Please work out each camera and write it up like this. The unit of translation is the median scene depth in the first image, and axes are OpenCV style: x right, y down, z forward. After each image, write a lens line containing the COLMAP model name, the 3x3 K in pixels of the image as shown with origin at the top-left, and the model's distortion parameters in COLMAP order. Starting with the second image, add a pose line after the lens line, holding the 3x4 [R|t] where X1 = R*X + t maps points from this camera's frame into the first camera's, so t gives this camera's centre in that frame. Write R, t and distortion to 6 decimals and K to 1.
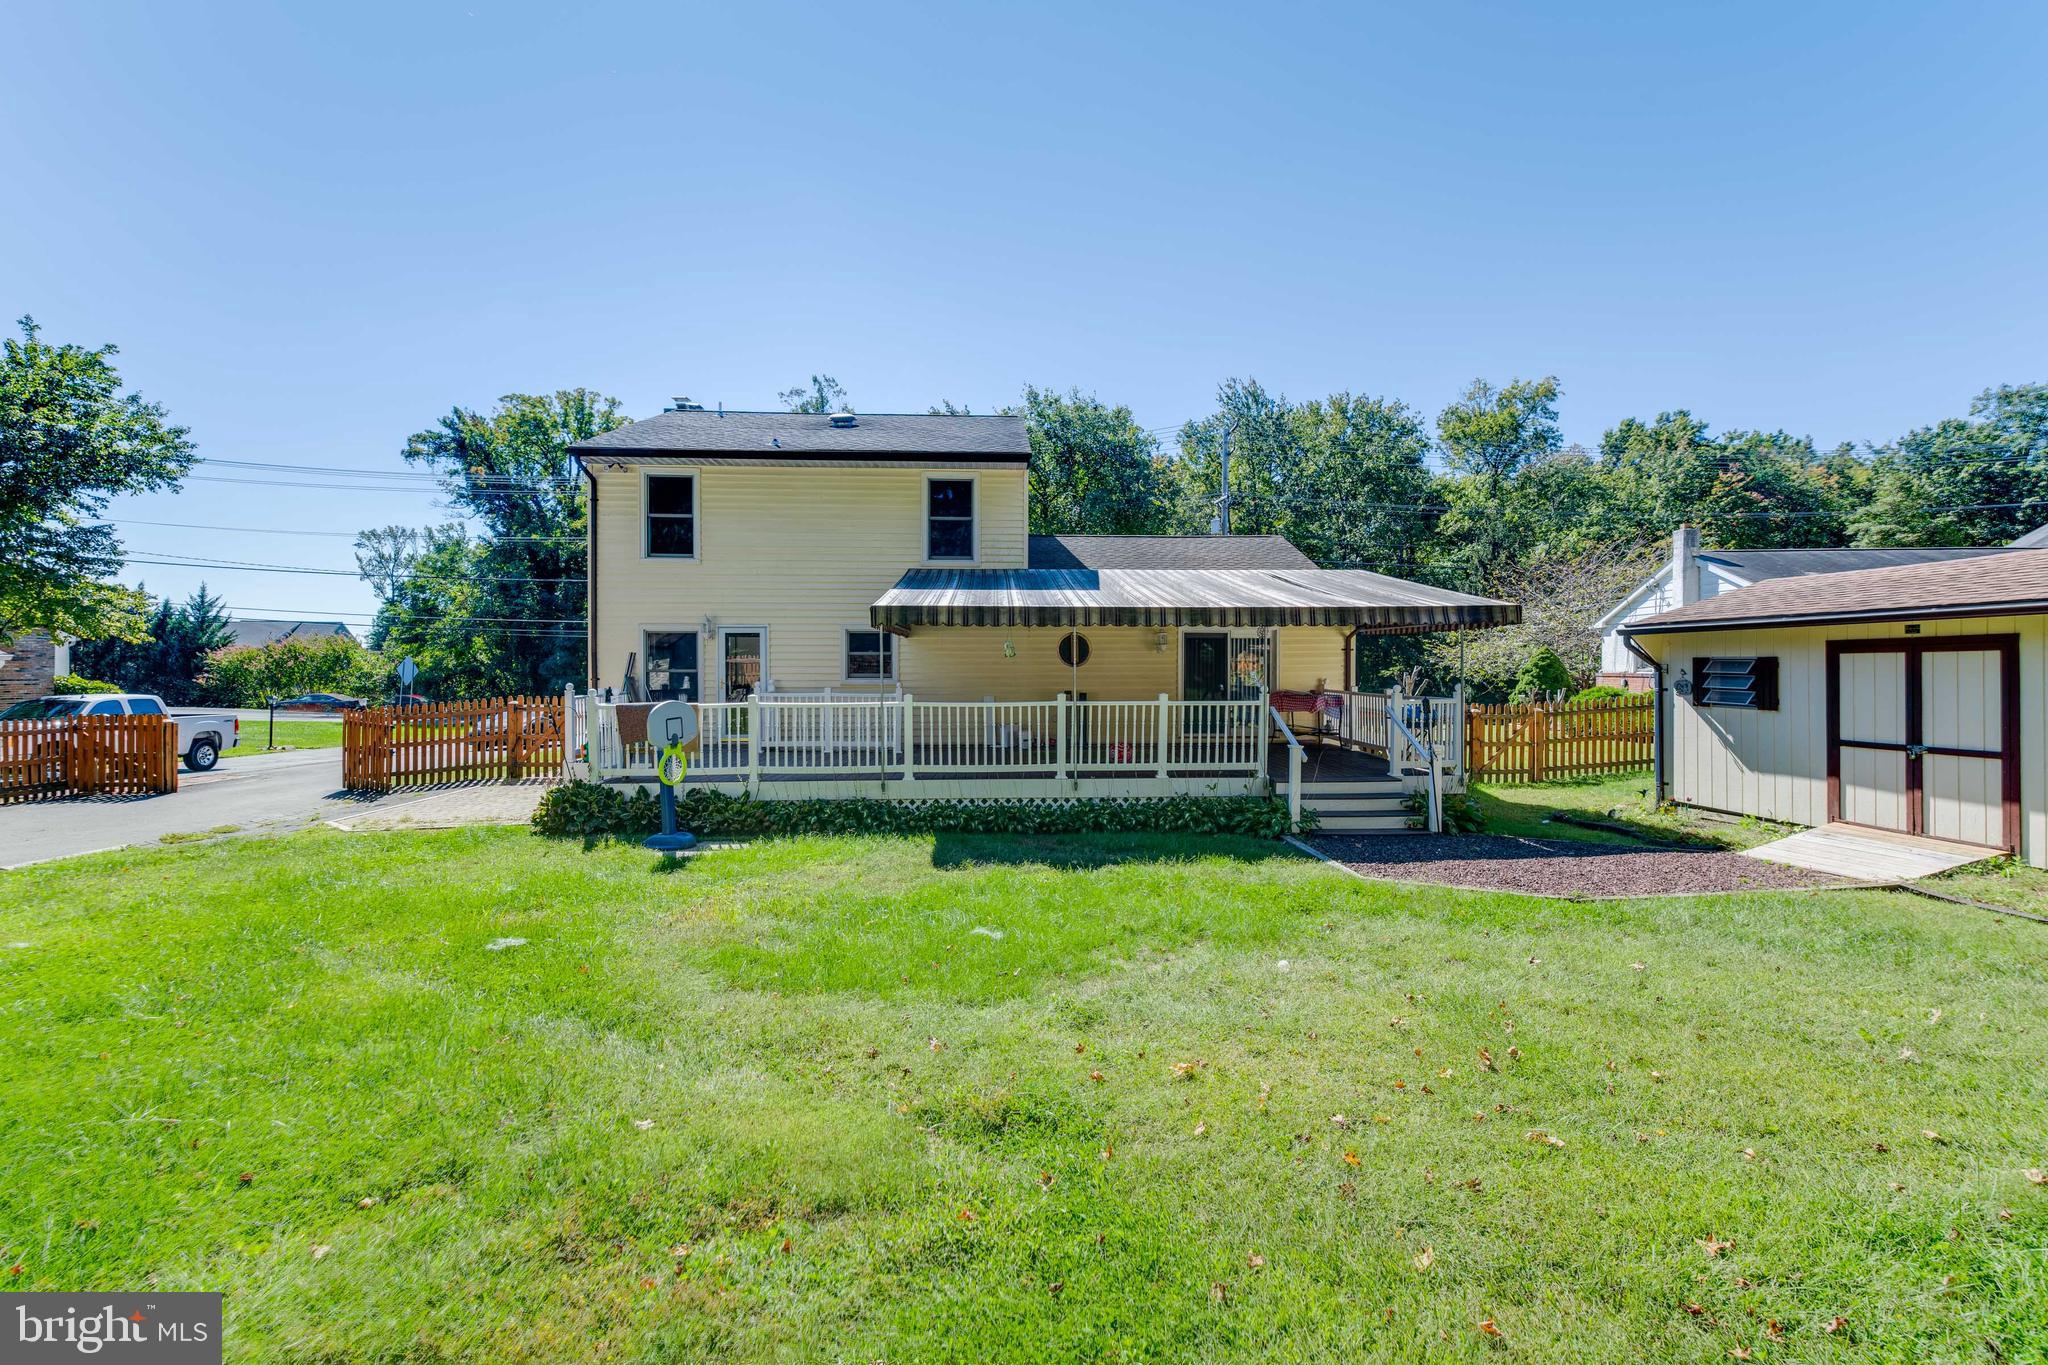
lens RADIAL K [[861.8, 0, 1051.9], [0, 861.8, 683.0], [0, 0, 1]] dist [0.026643, -0.009945]
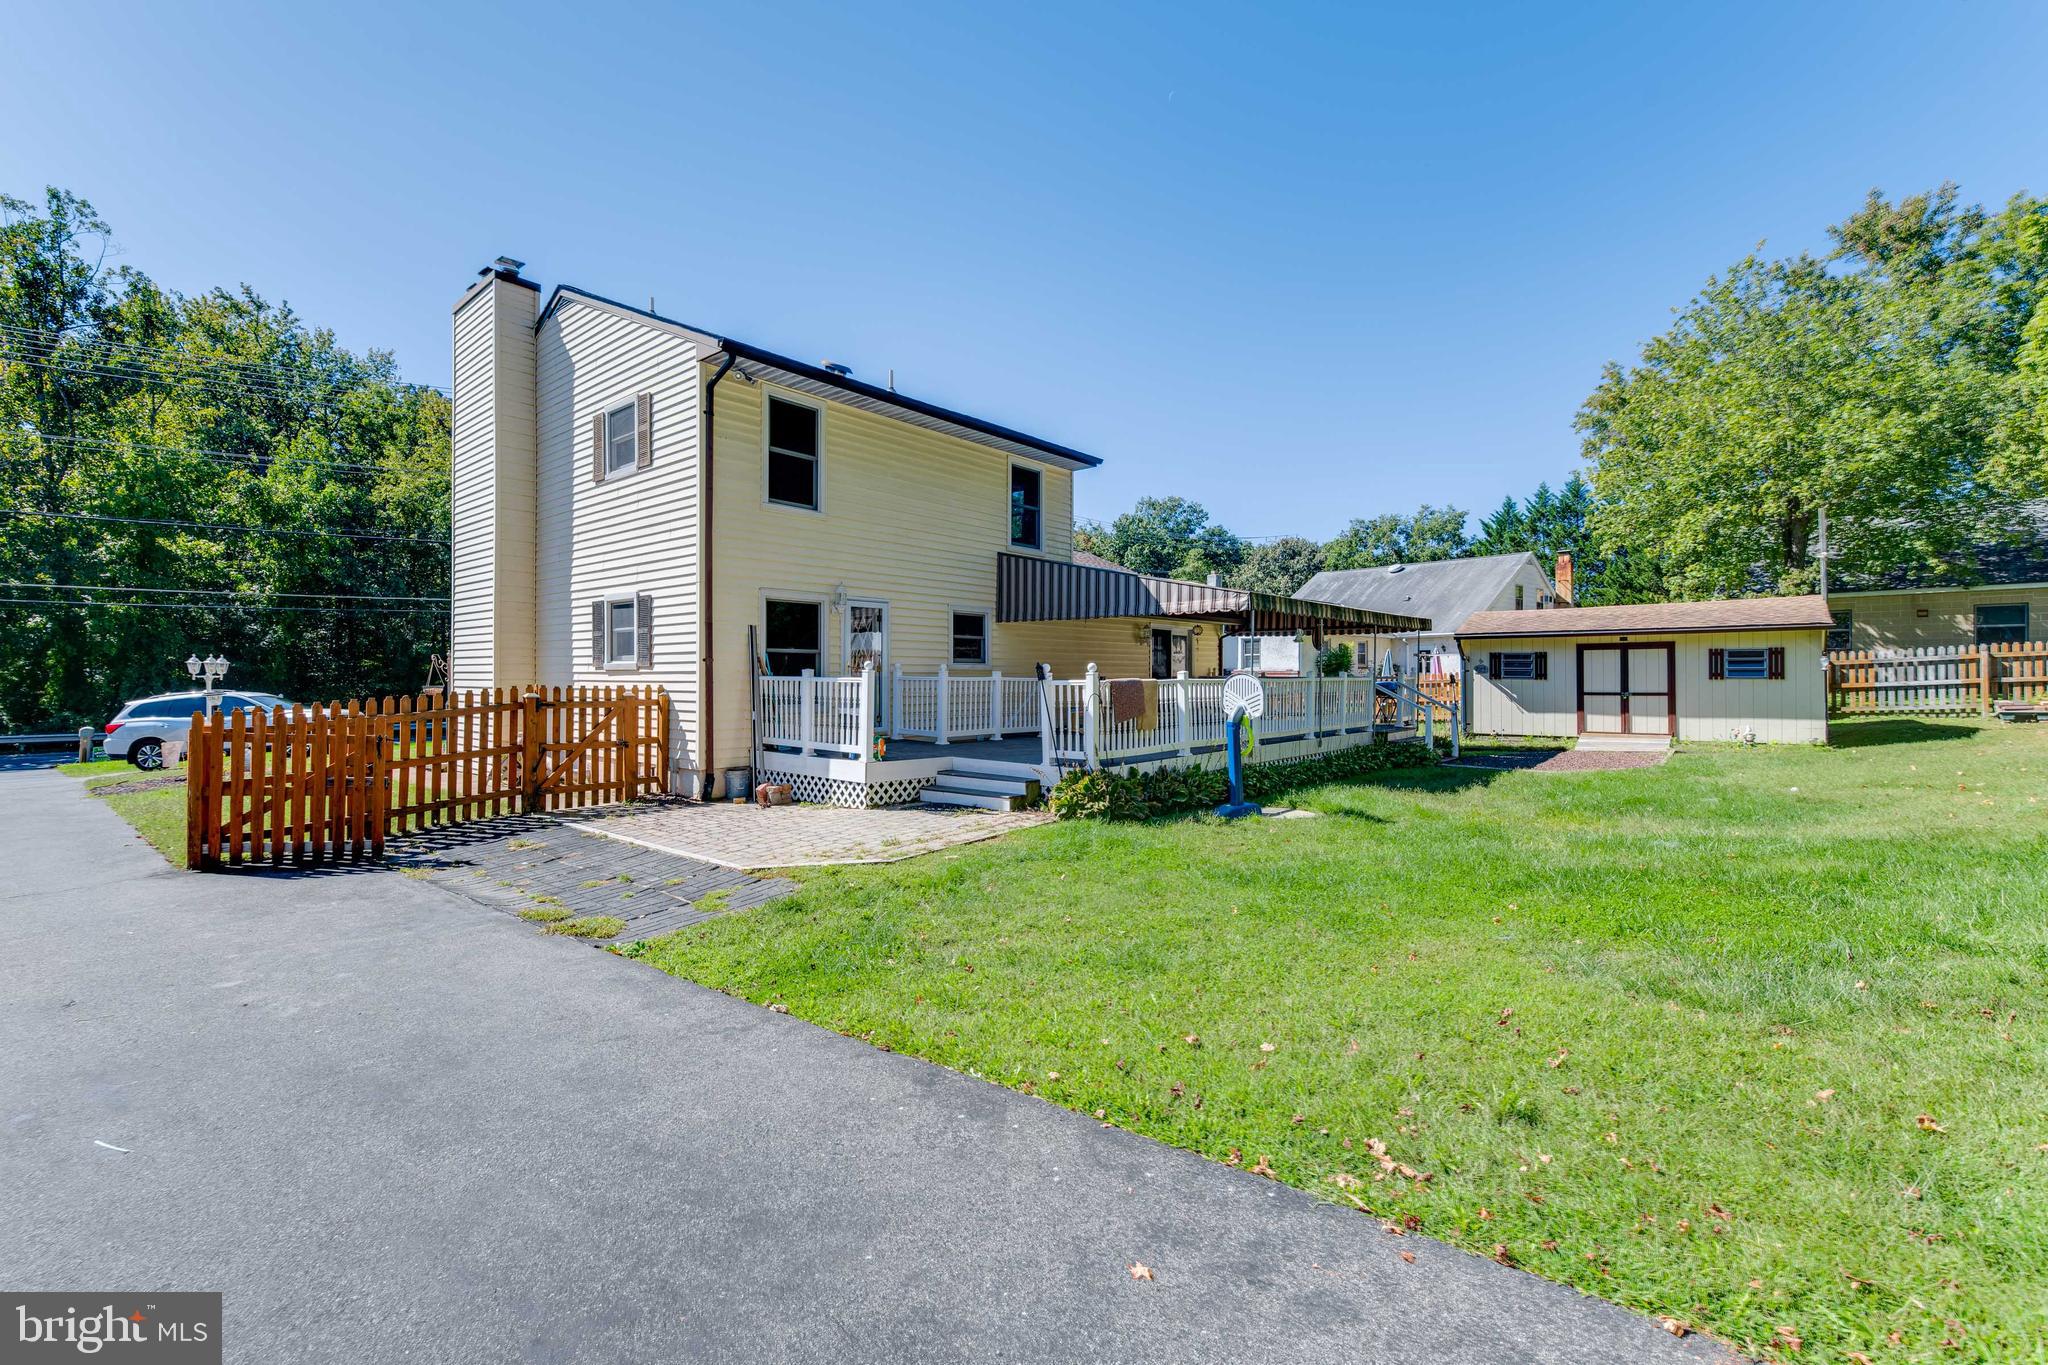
lens RADIAL K [[895.6, 0, 1024.0], [0, 895.6, 682.5], [0, 0, 1]] dist [0.000108, -0.001220]
pose [[0.693061, -0.004287, 0.720866, -1.190187], [0.012567, 0.999902, -0.006136, 0.029801], [-0.720769, 0.013311, 0.693047, 0.391905]]
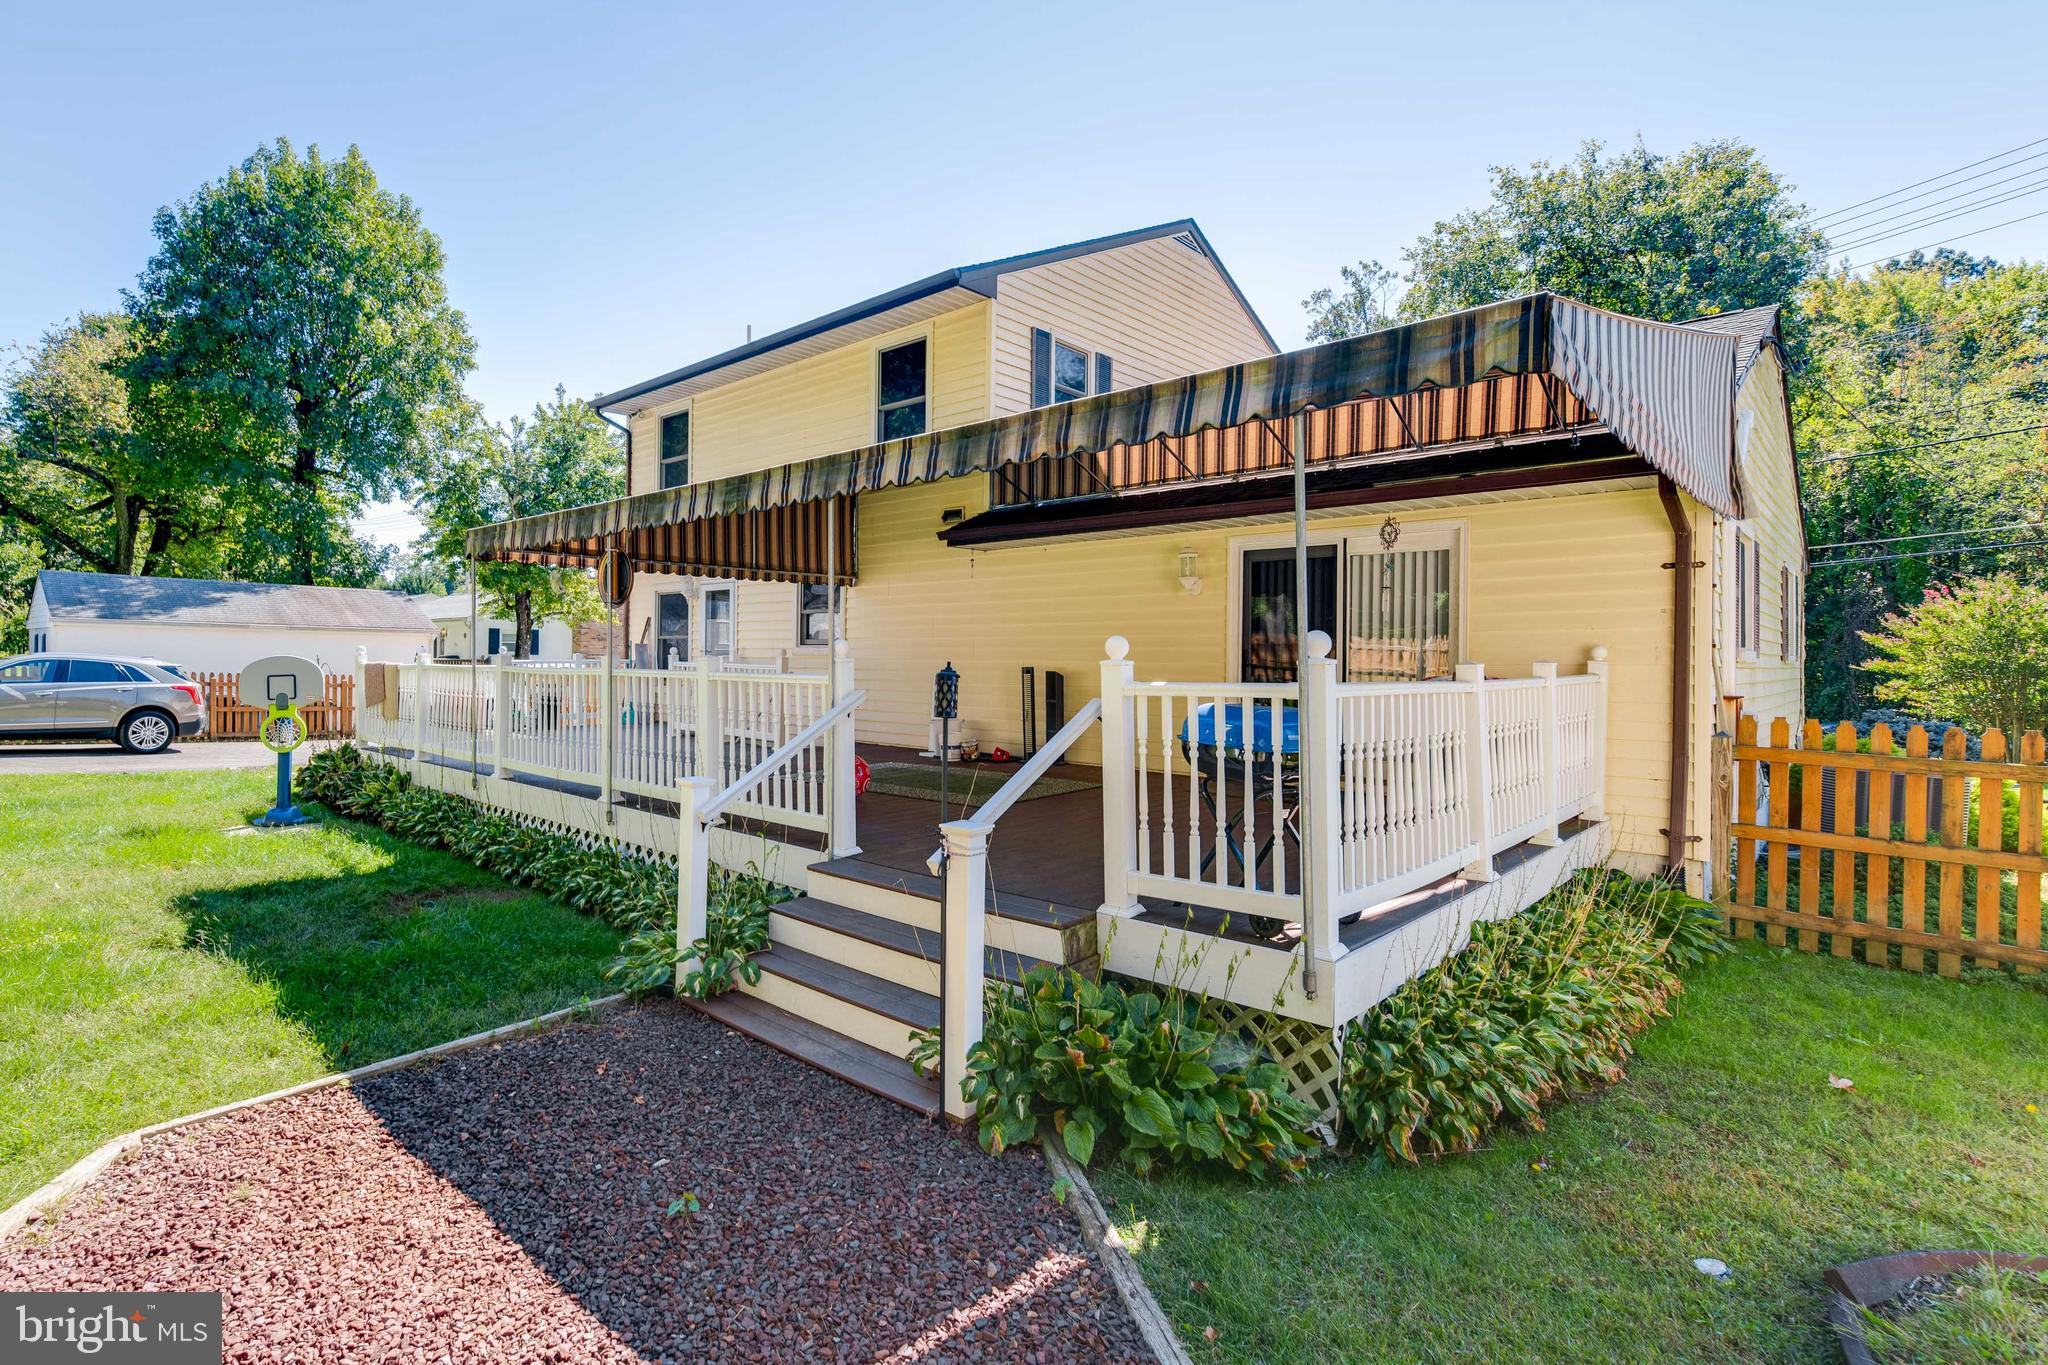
lens RADIAL K [[981.7, 0, 992.3], [0, 981.7, 676.3], [0, 0, 1]] dist [0.031498, -0.000096]
pose [[0.671402, 0.017772, -0.740880, 0.636120], [-0.017602, 0.999813, 0.008031, 0.014861], [0.740884, 0.007649, 0.671589, 0.703985]]
